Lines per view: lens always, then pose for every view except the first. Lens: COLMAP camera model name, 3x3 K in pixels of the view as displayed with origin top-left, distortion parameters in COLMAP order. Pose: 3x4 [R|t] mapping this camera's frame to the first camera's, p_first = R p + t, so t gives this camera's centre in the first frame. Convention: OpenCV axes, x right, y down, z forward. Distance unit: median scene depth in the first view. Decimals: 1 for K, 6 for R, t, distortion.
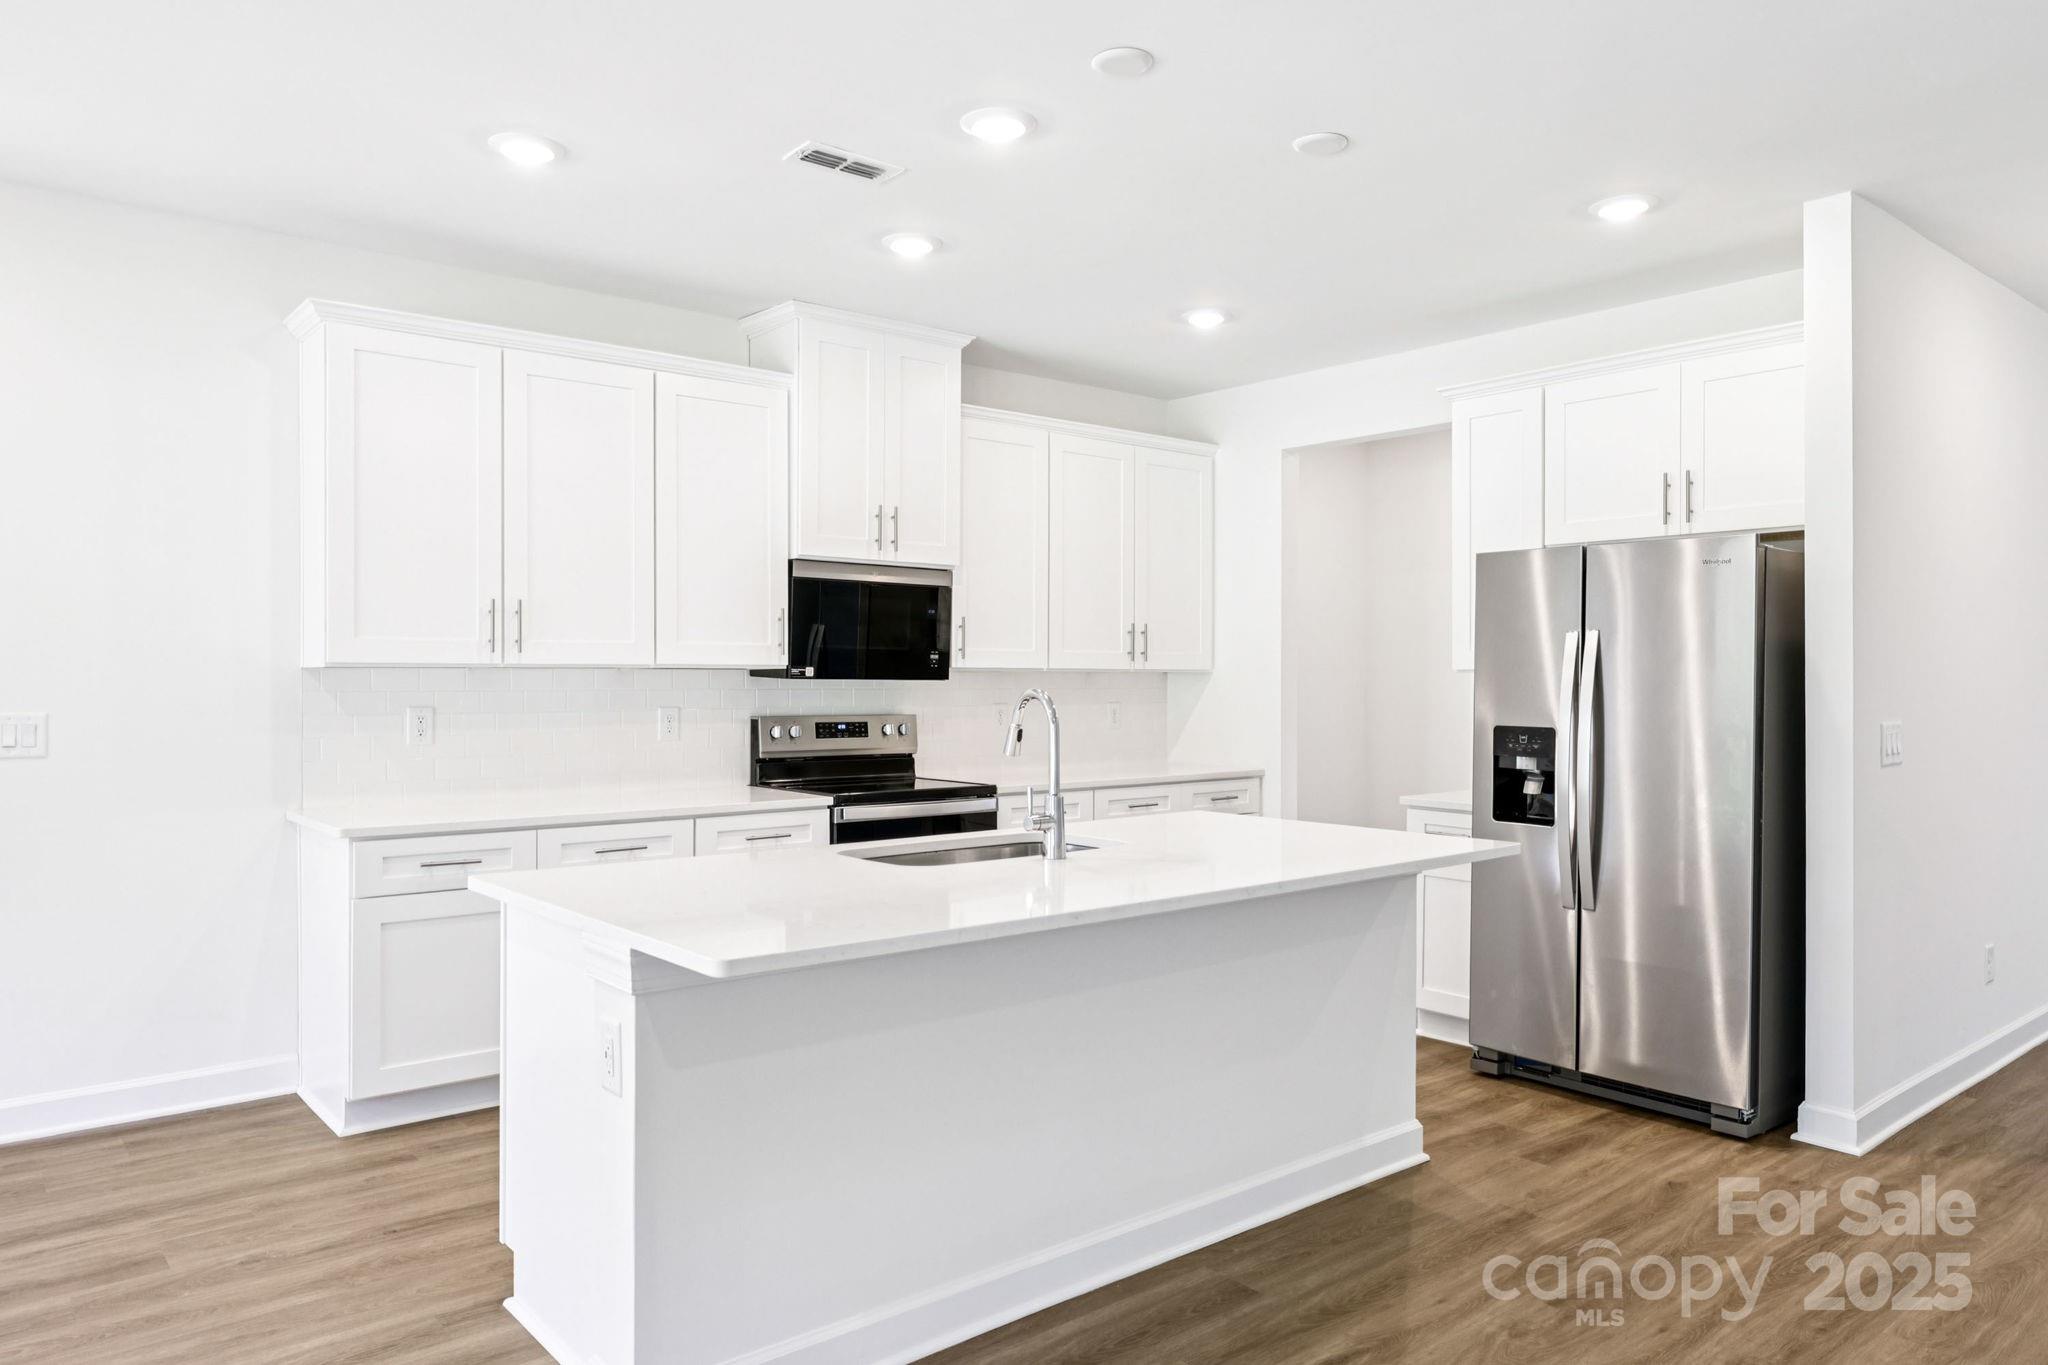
lens RADIAL K [[1349.0, 0, 1022.4], [0, 1349.0, 683.0], [0, 0, 1]] dist [-0.002195, -0.001630]
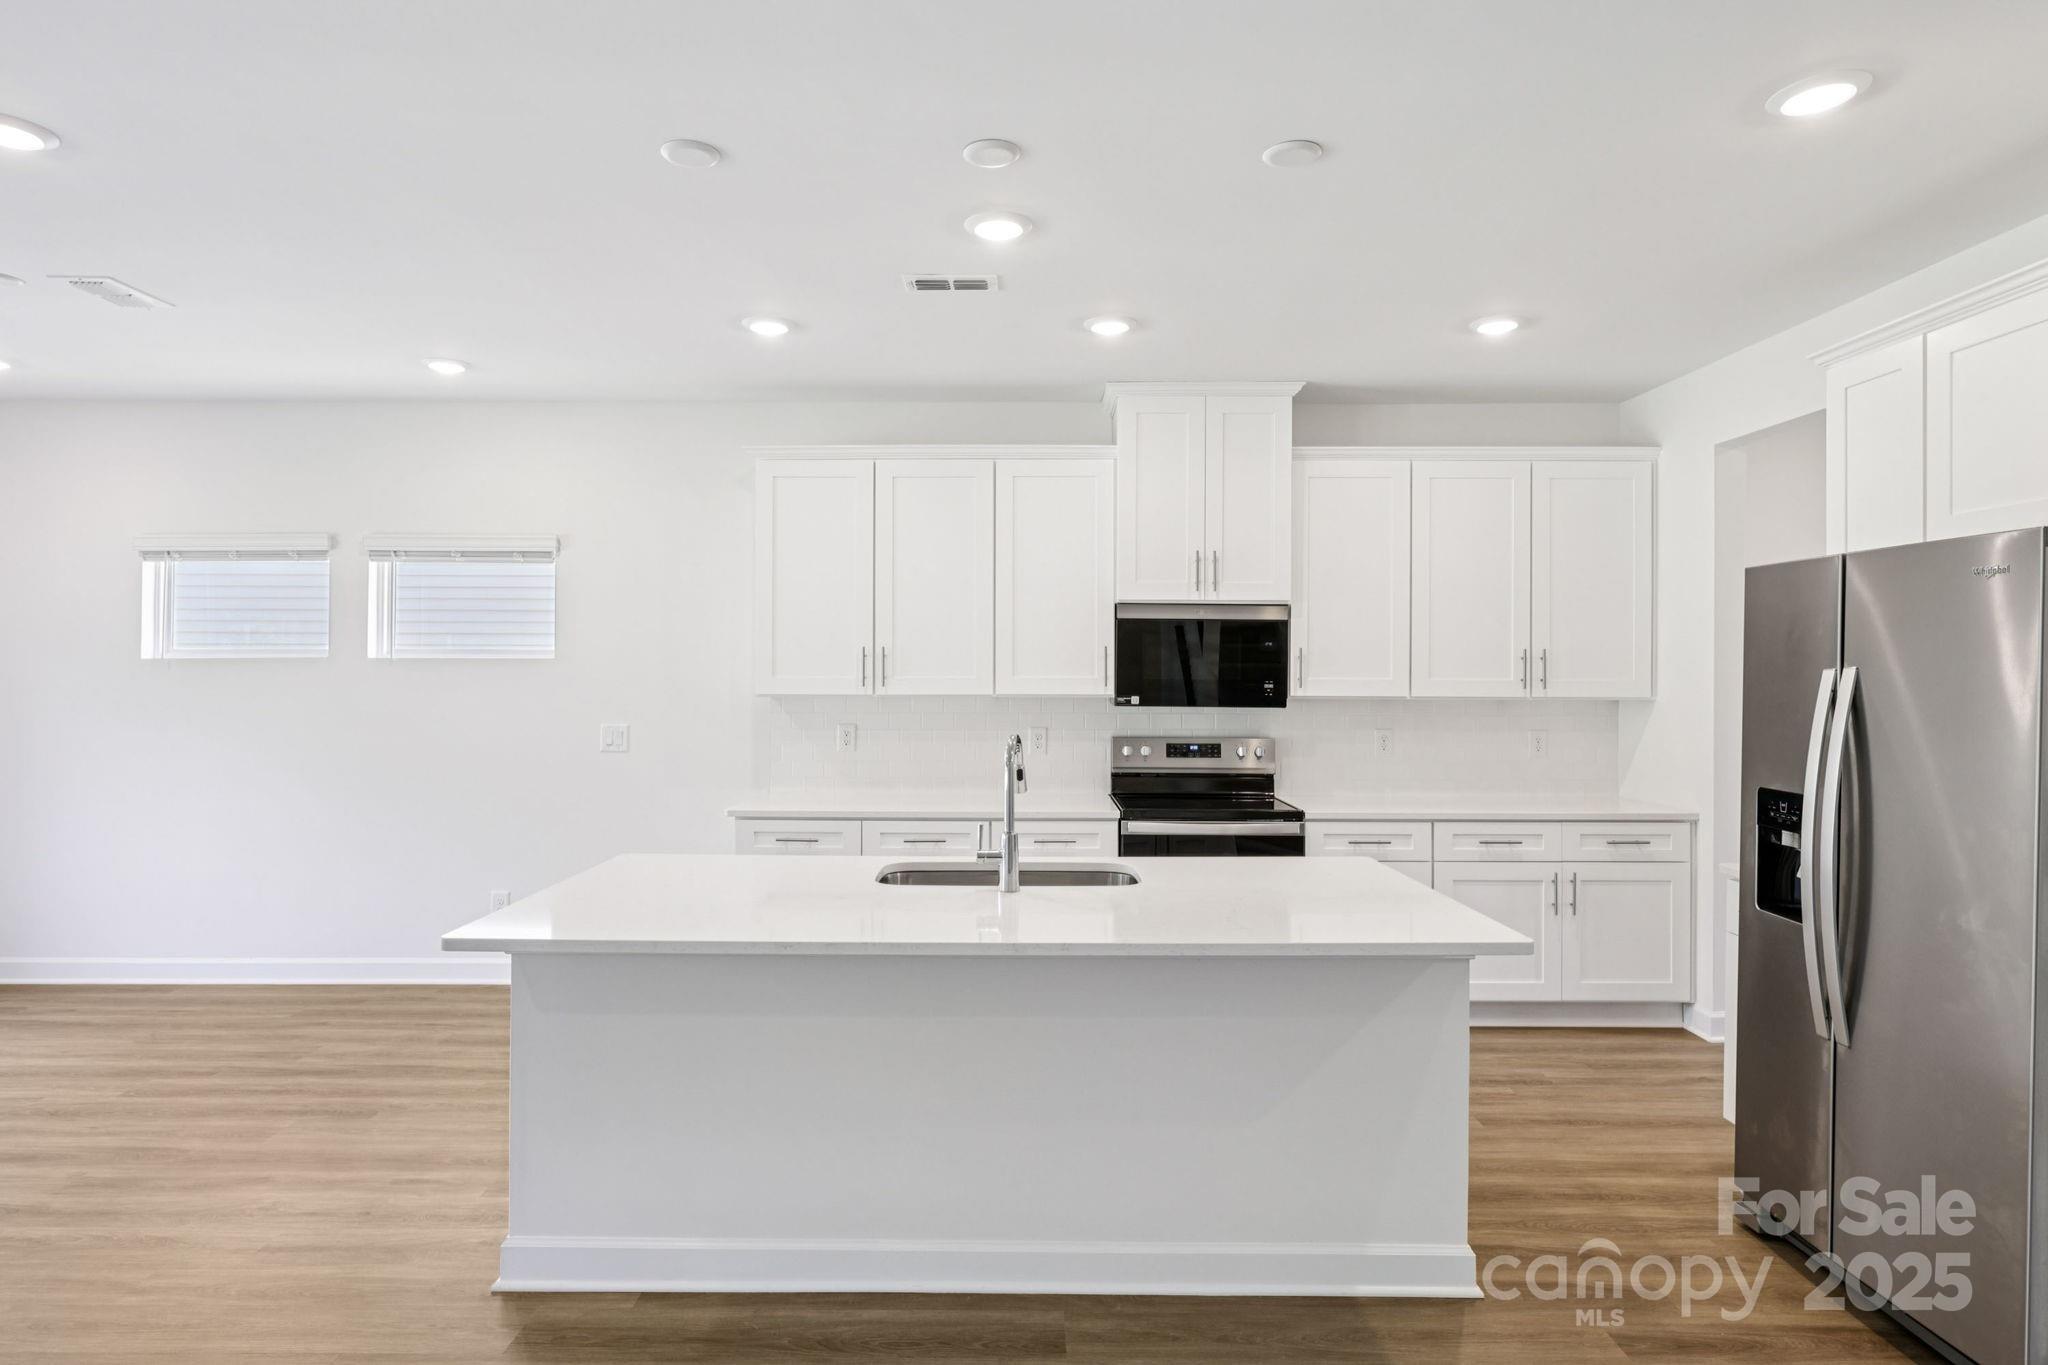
lens RADIAL K [[1139.2, 0, 1013.5], [0, 1139.2, 674.0], [0, 0, 1]] dist [-0.004304, 0.002561]
pose [[0.766063, -0.000910, -0.642765, 0.378342], [-0.004526, 0.999967, -0.006811, -0.023011], [0.642750, 0.008127, 0.766033, 0.182549]]
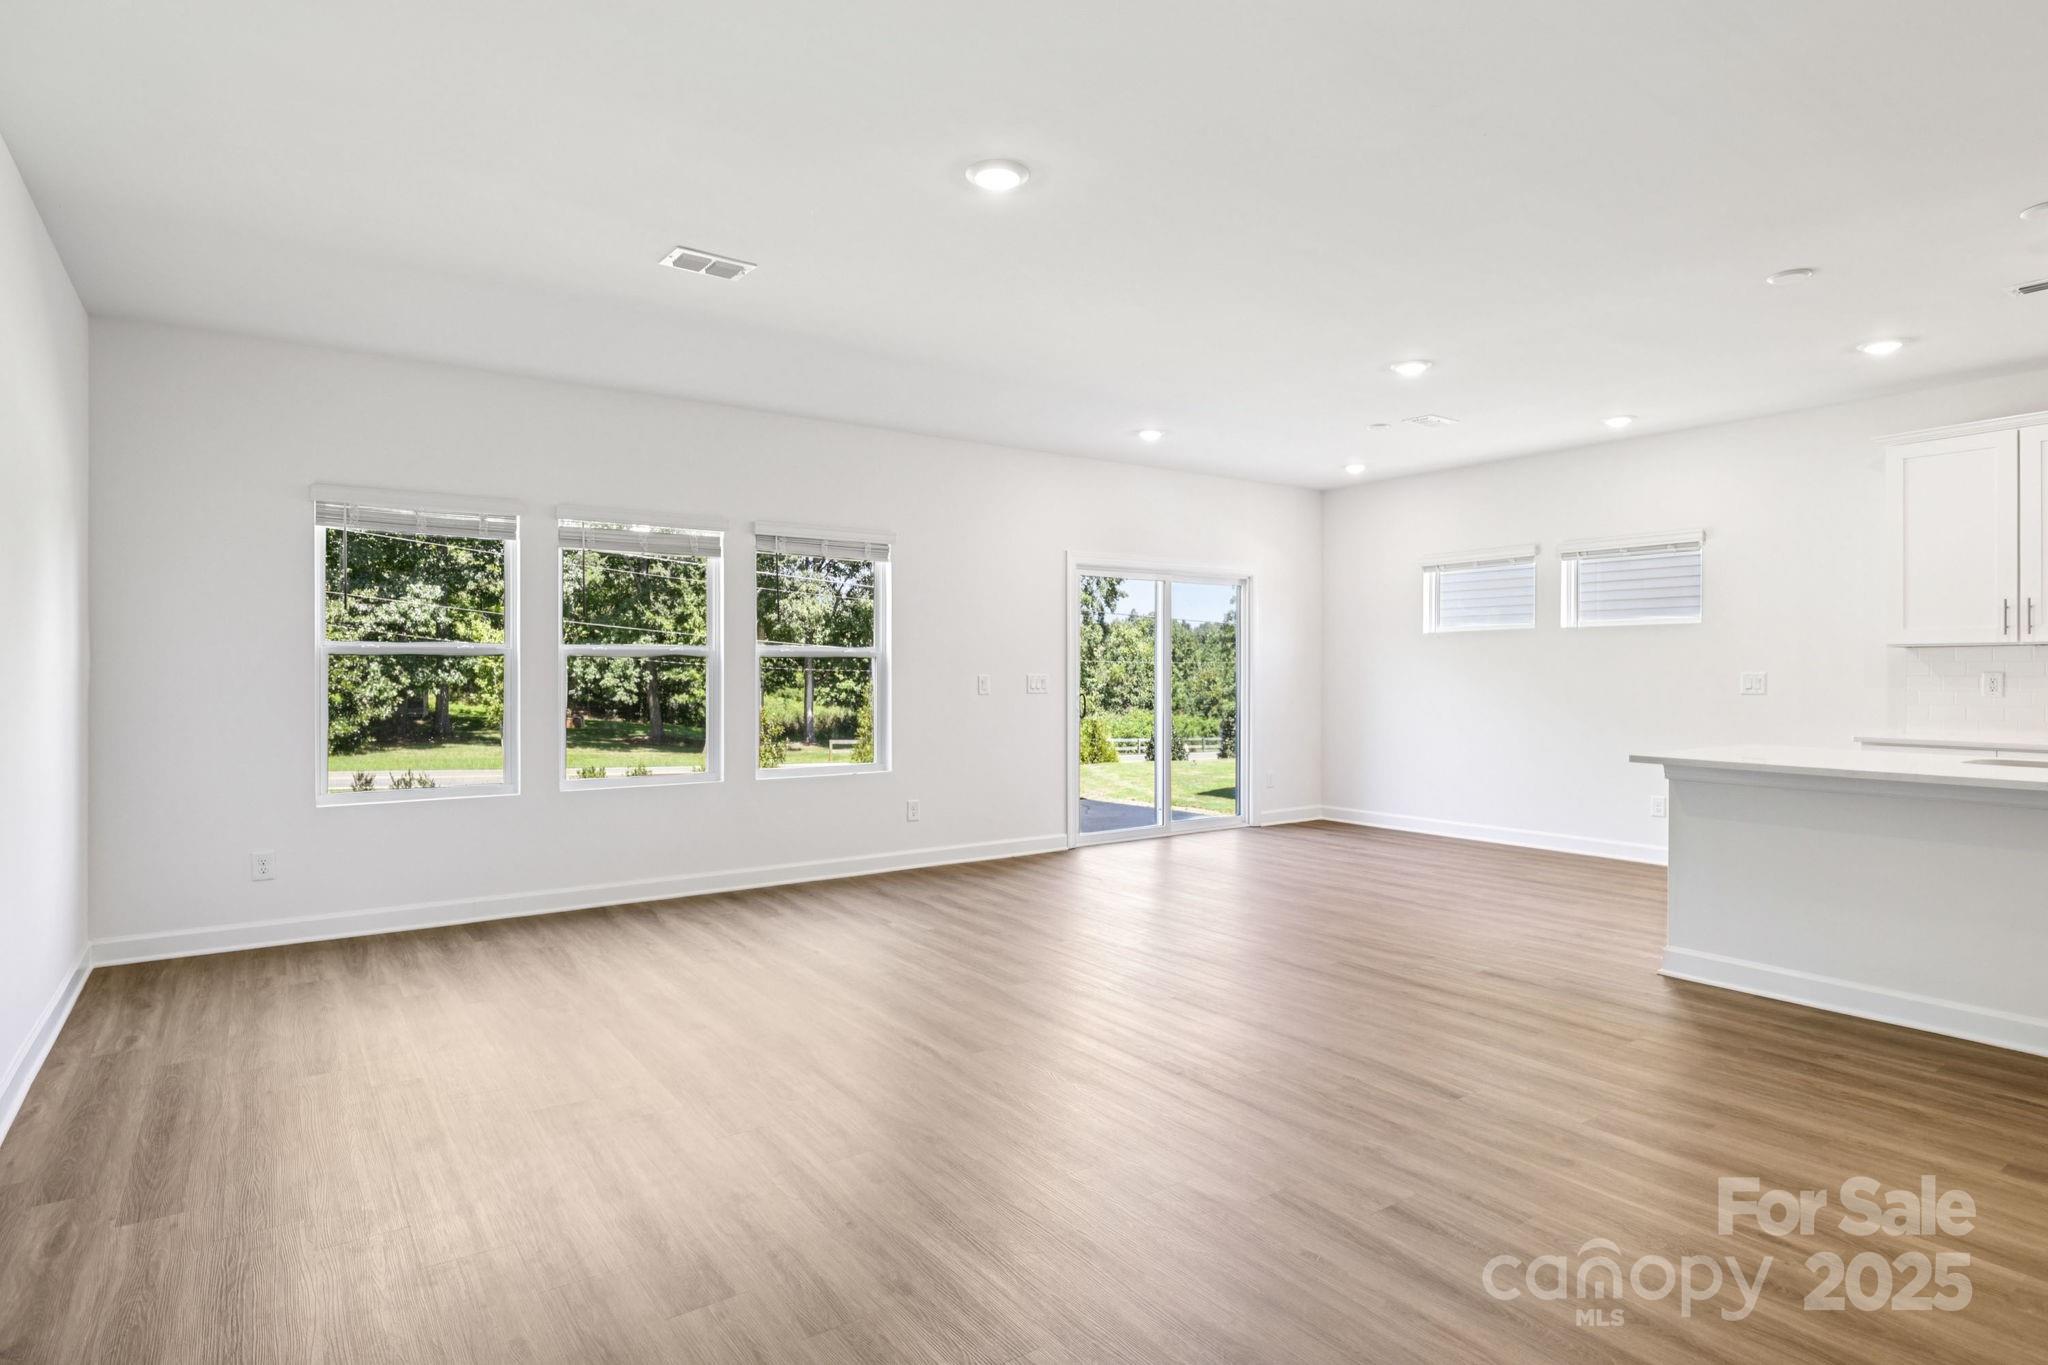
lens RADIAL K [[1086.6, 0, 1026.7], [0, 1086.6, 674.4], [0, 0, 1]] dist [0.003285, 0.000119]
pose [[-0.073095, 0.000445, -0.997325, 0.741395], [-0.003639, 0.999993, 0.000713, 0.020610], [0.997318, 0.003681, -0.073093, 0.001801]]
